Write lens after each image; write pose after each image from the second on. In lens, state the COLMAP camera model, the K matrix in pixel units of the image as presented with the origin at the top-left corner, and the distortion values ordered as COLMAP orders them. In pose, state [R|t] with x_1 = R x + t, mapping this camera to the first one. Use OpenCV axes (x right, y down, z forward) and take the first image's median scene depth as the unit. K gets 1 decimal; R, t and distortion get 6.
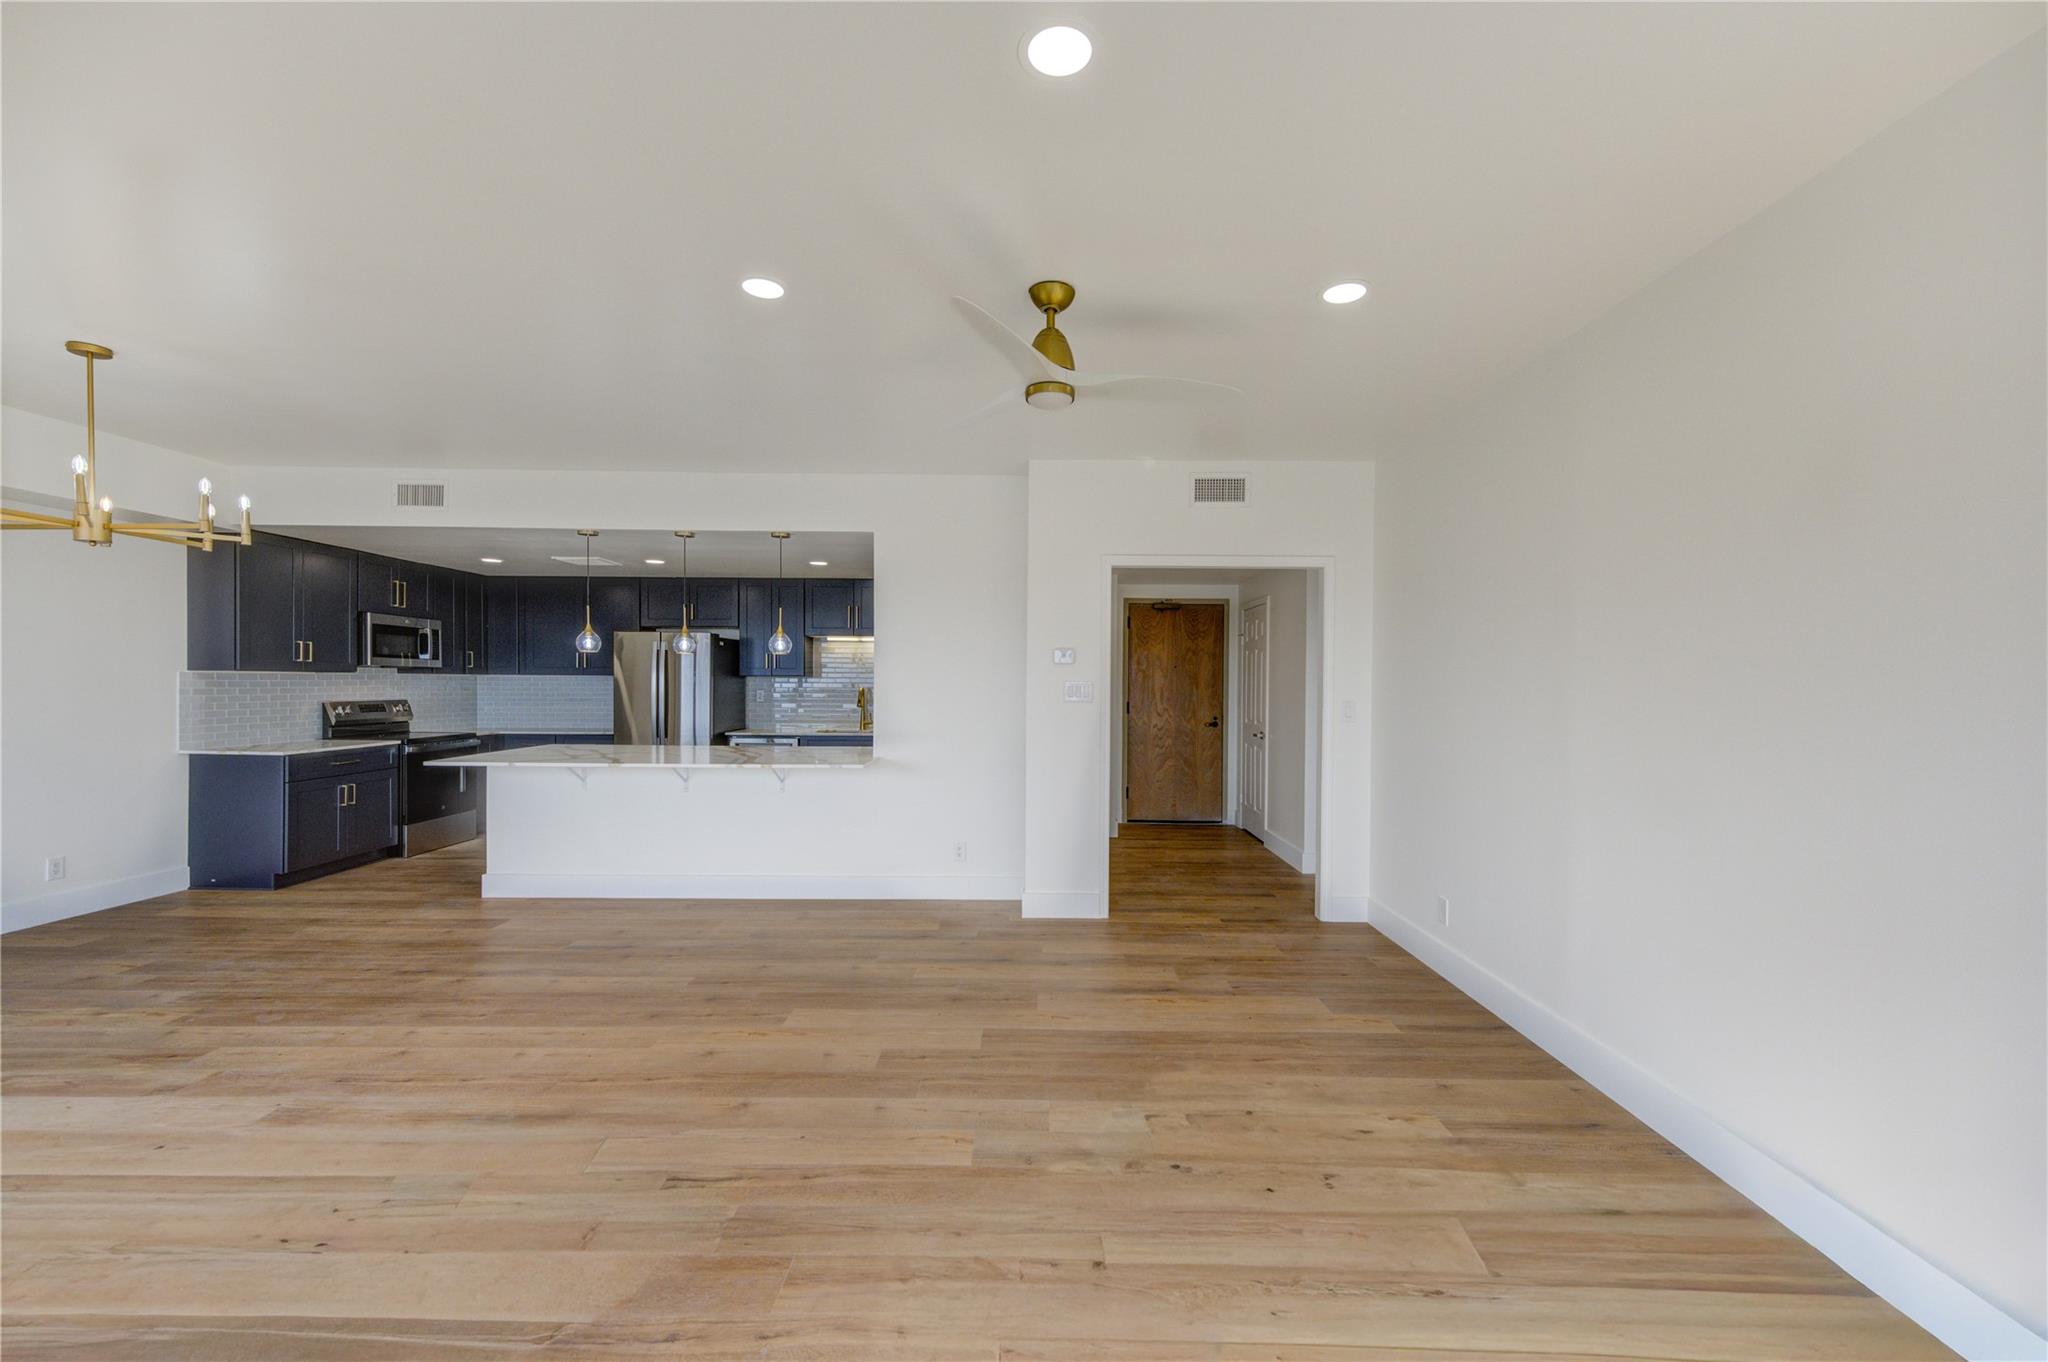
lens RADIAL K [[808.2, 0, 1033.3], [0, 808.2, 692.2], [0, 0, 1]] dist [0.007249, -0.000090]
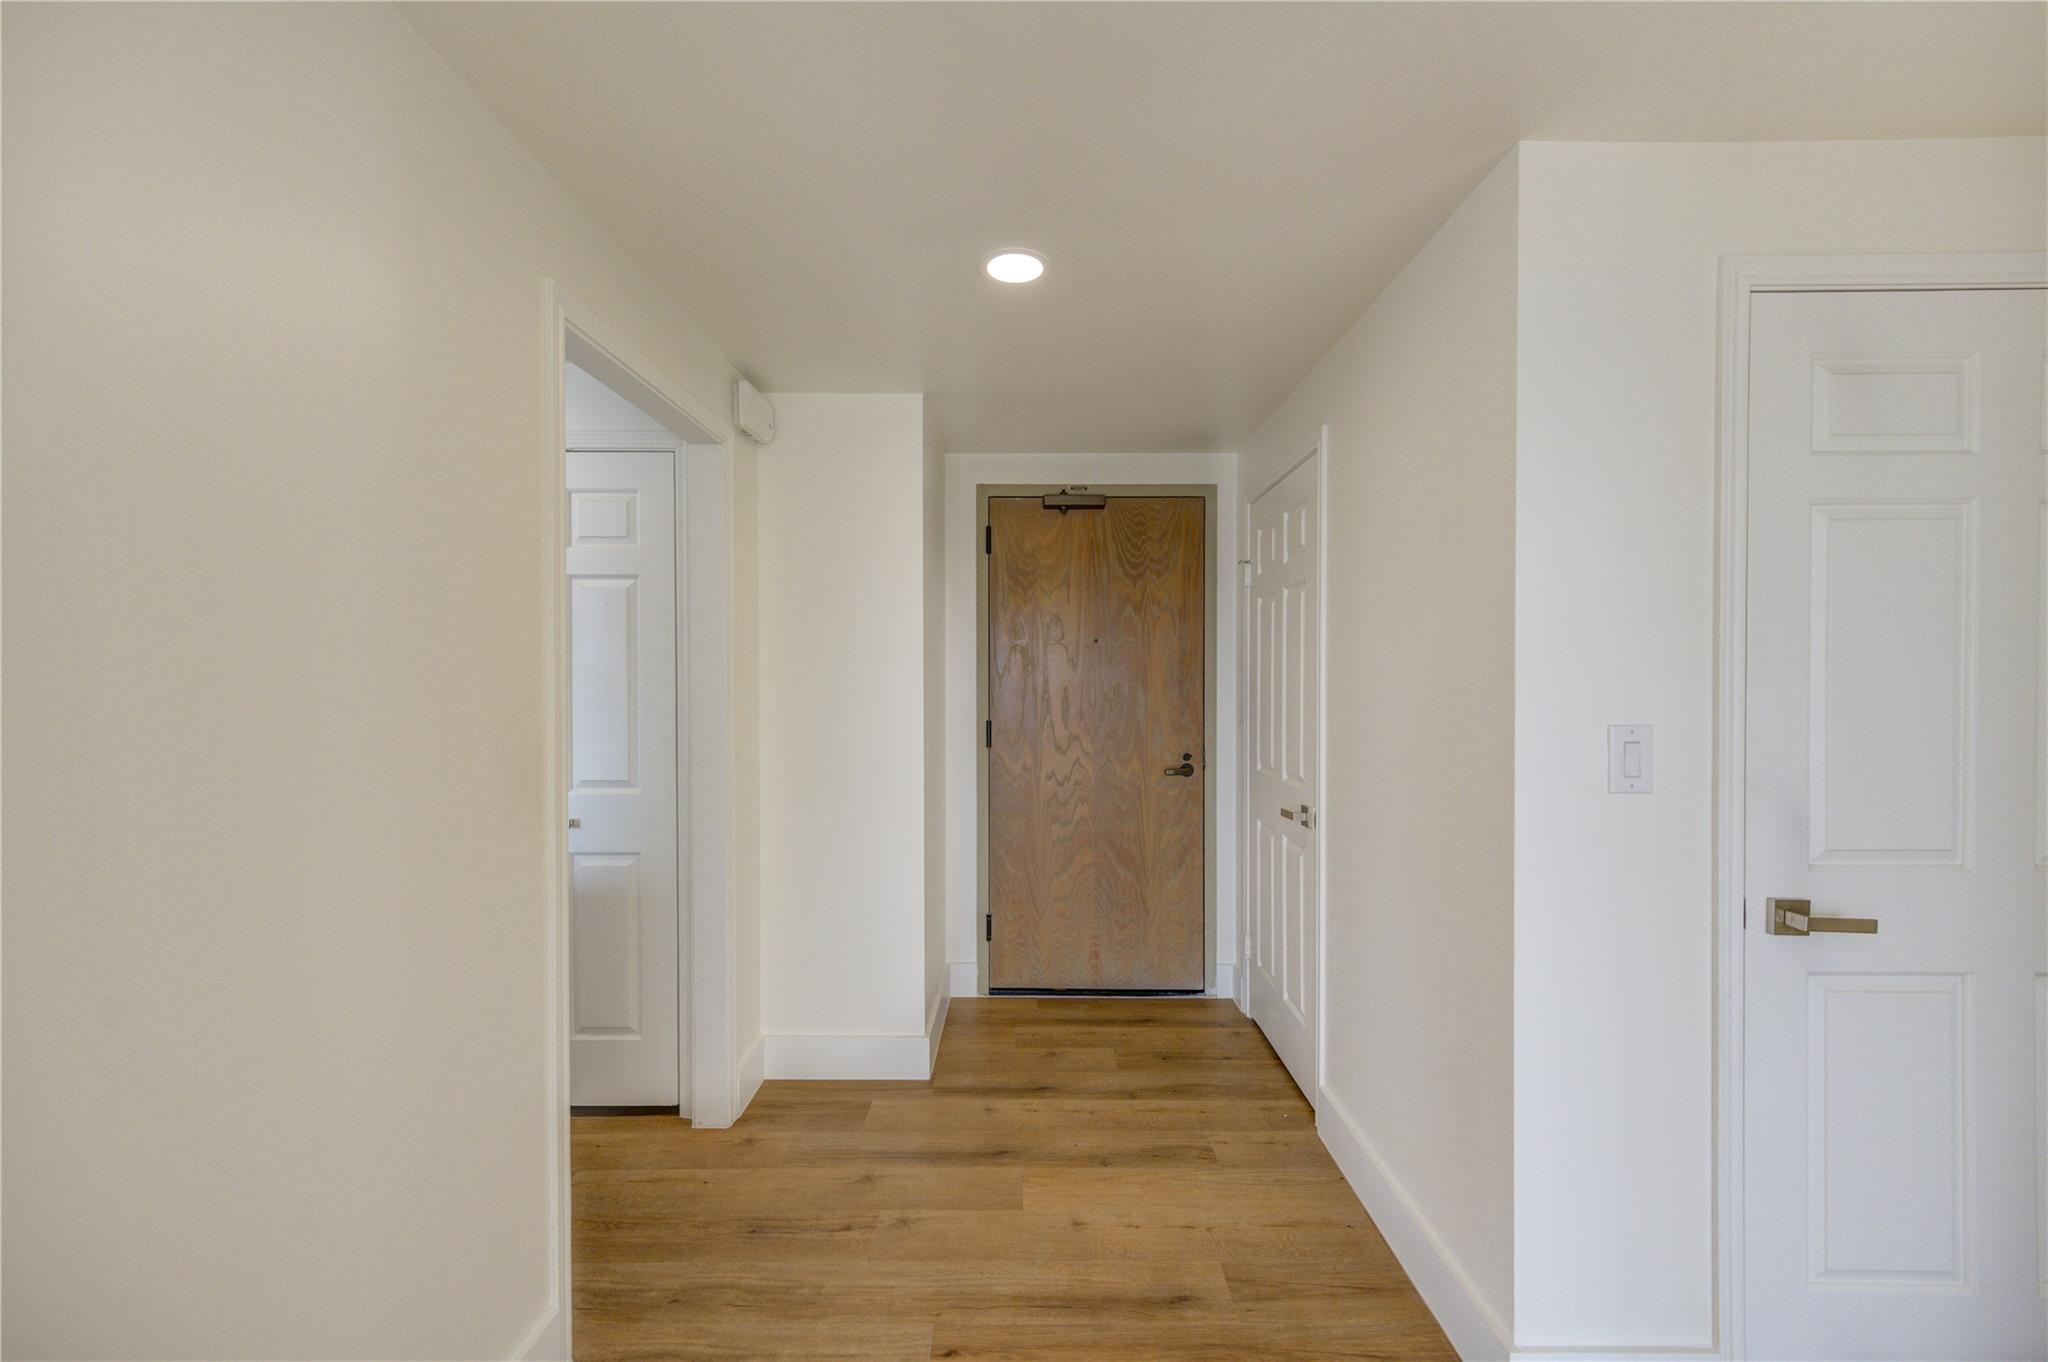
lens RADIAL K [[812.4, 0, 1025.8], [0, 812.4, 691.8], [0, 0, 1]] dist [0.006950, -0.000019]
pose [[0.999971, -0.007460, -0.001312, 0.218935], [0.007458, 0.999971, -0.001652, -0.004541], [0.001325, 0.001642, 0.999998, 0.883459]]
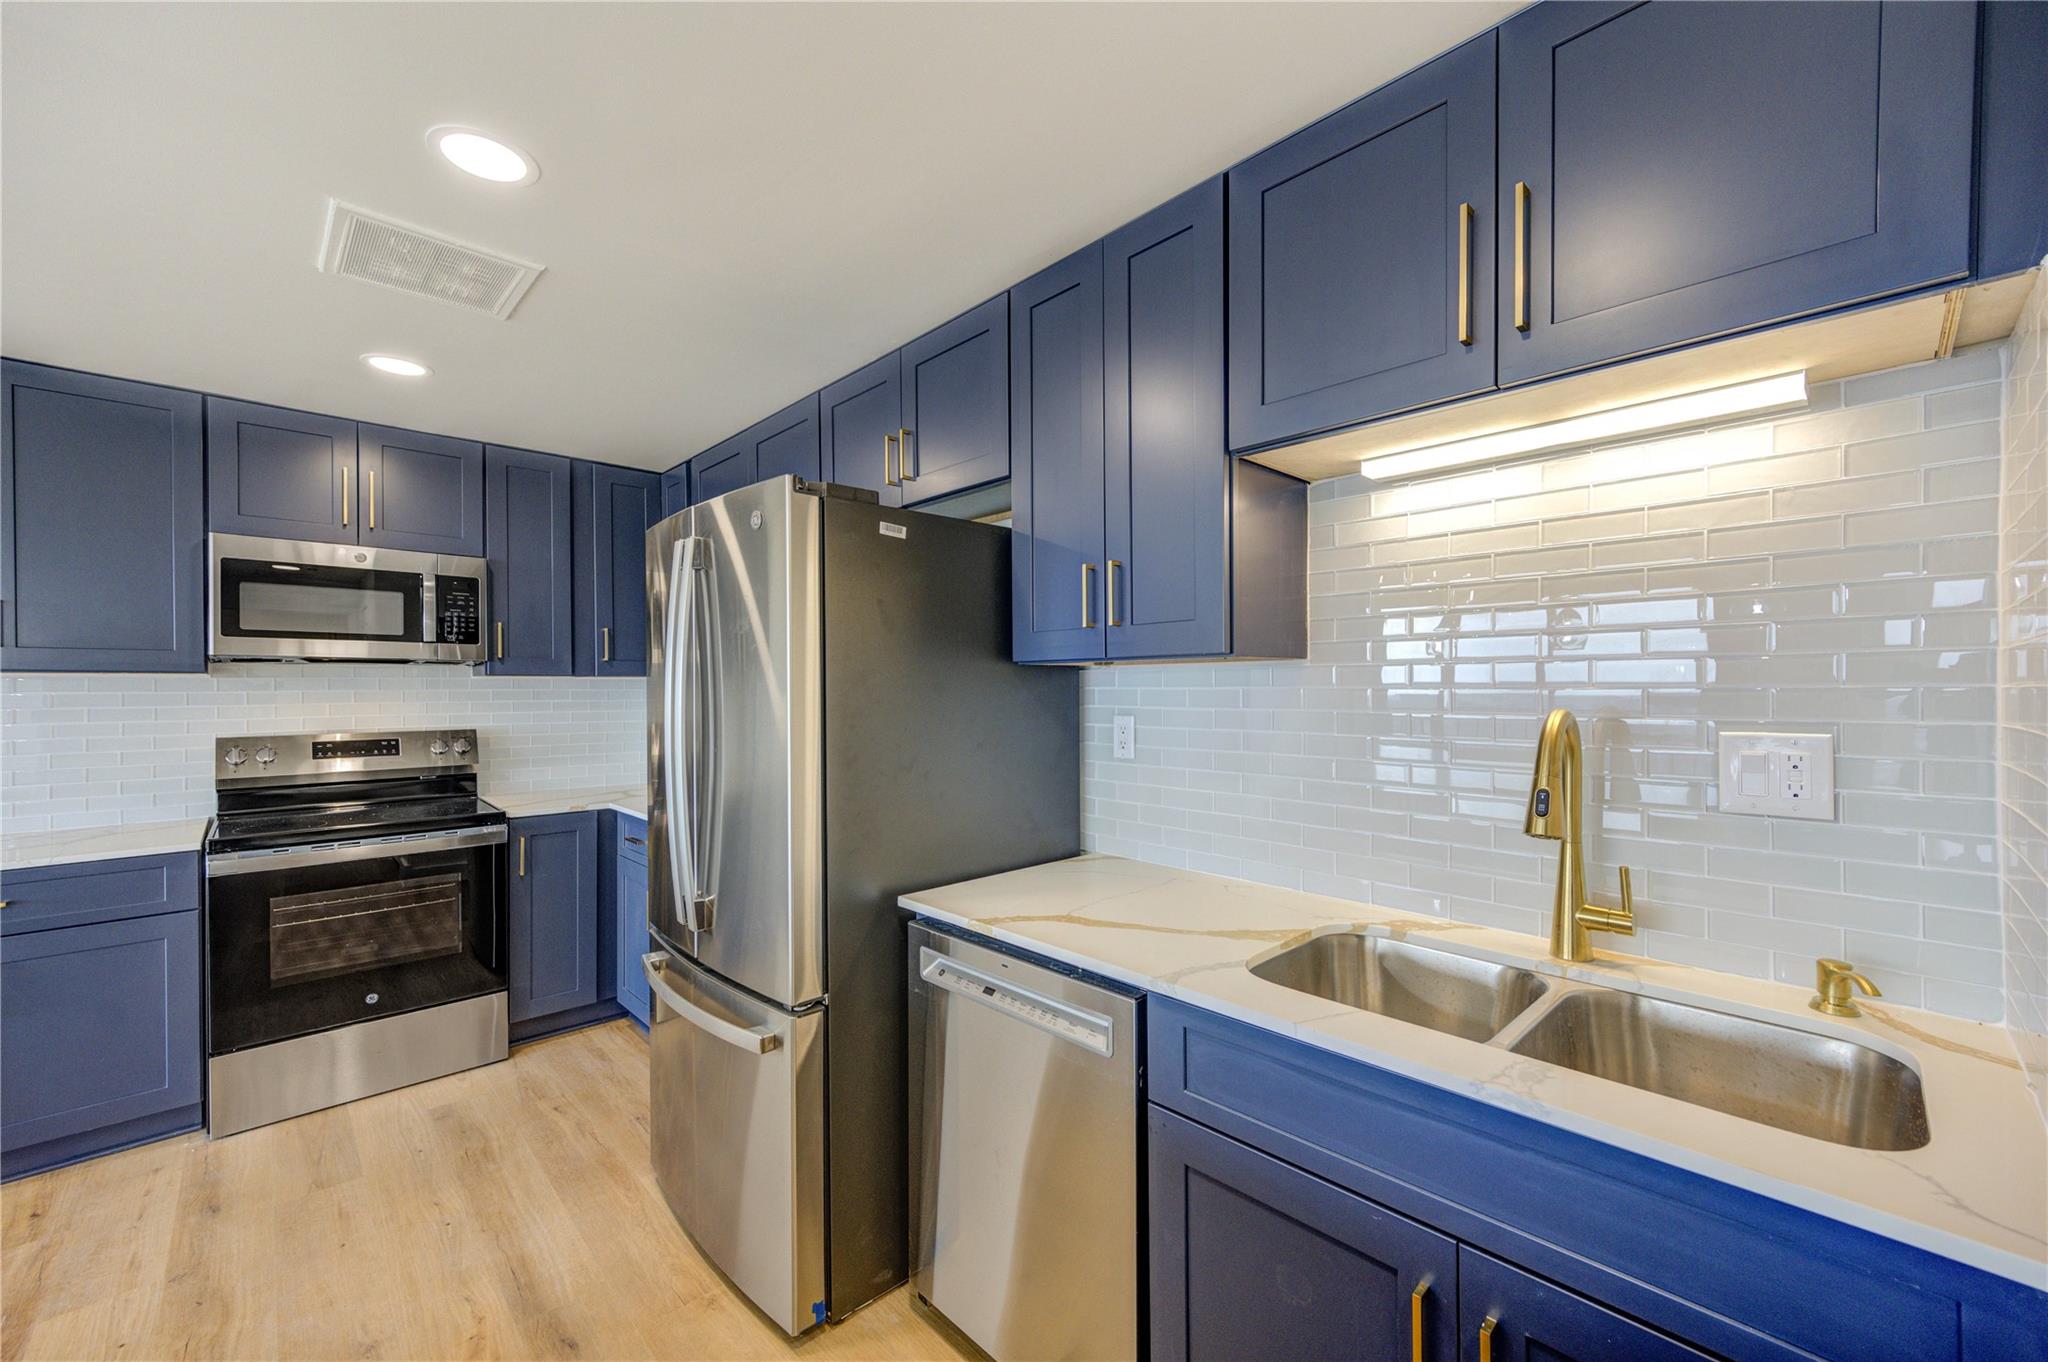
lens RADIAL K [[808.2, 0, 1033.3], [0, 808.2, 692.2], [0, 0, 1]] dist [0.007249, -0.000090]
pose [[0.694978, -0.005161, -0.719012, -0.258454], [-0.000151, 0.999973, -0.007324, -0.013012], [0.719031, 0.005198, 0.694959, 1.245950]]
